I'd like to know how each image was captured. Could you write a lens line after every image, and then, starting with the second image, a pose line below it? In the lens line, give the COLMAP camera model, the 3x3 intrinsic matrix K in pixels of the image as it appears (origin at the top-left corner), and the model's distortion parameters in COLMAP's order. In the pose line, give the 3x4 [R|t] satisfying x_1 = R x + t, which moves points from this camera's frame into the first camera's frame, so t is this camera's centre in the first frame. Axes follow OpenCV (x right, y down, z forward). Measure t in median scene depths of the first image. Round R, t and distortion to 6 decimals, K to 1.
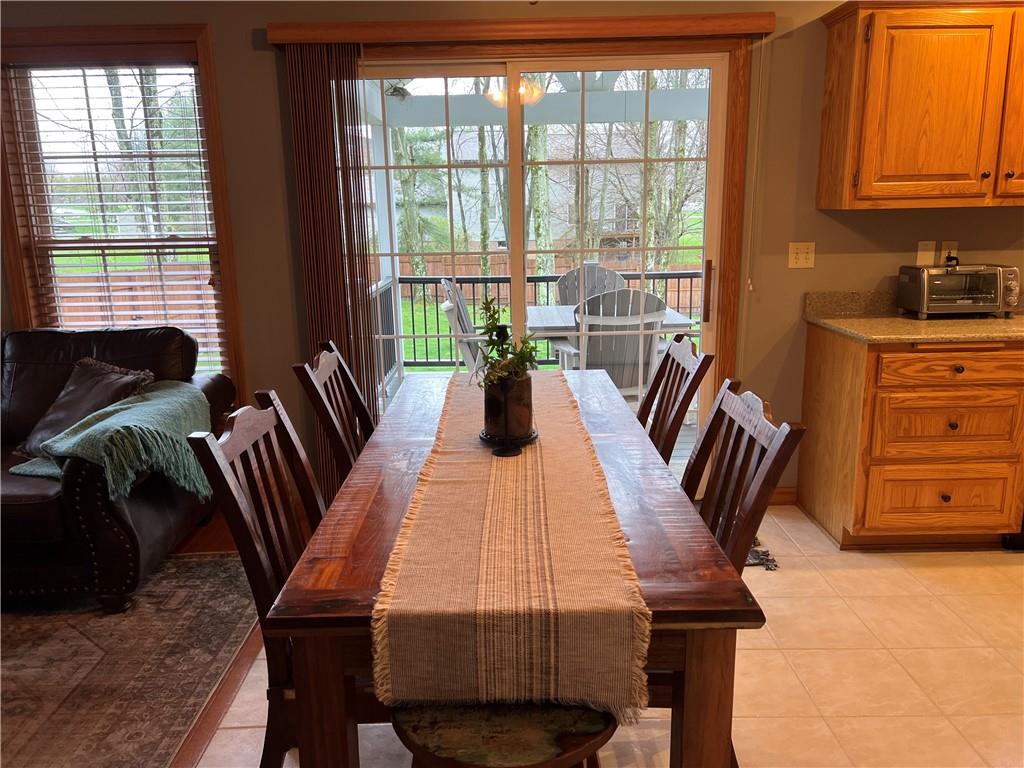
lens RADIAL K [[766.4, 0, 510.0], [0, 766.4, 381.9], [0, 0, 1]] dist [0.009548, 0.000744]
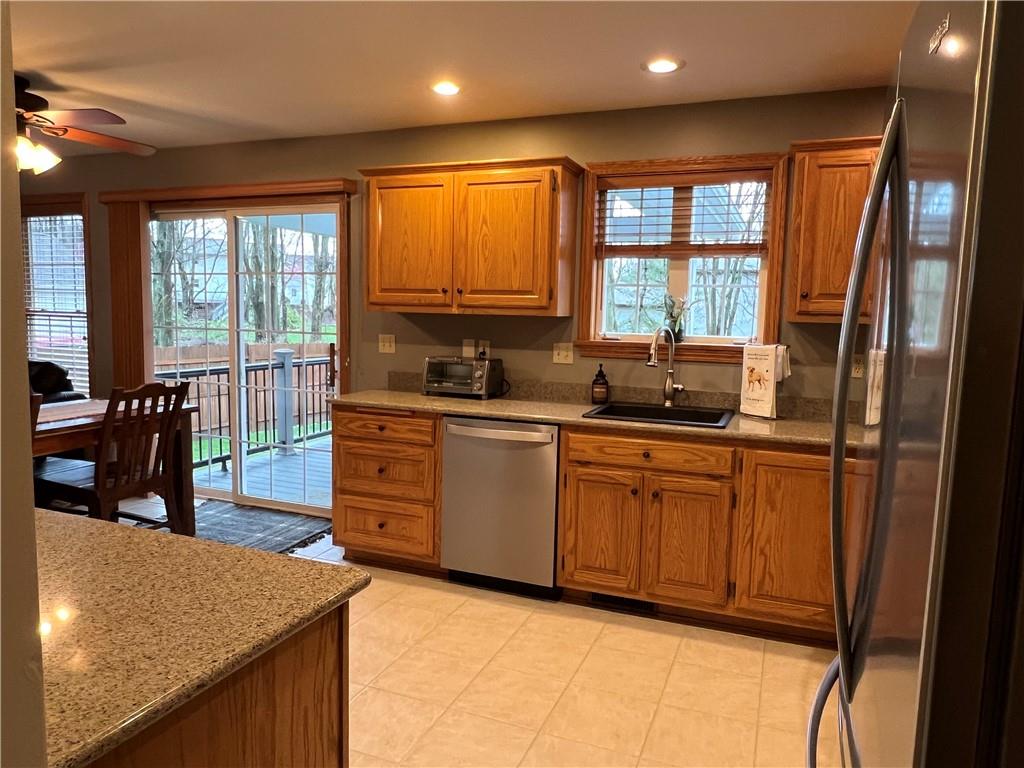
lens RADIAL K [[697.8, 0, 510.3], [0, 697.8, 381.9], [0, 0, 1]] dist [-0.007063, -0.001169]
pose [[0.926844, 0.081597, -0.366472, 1.186312], [-0.124001, 0.987852, -0.093659, -0.009784], [0.354378, 0.132250, 0.925703, -0.073165]]
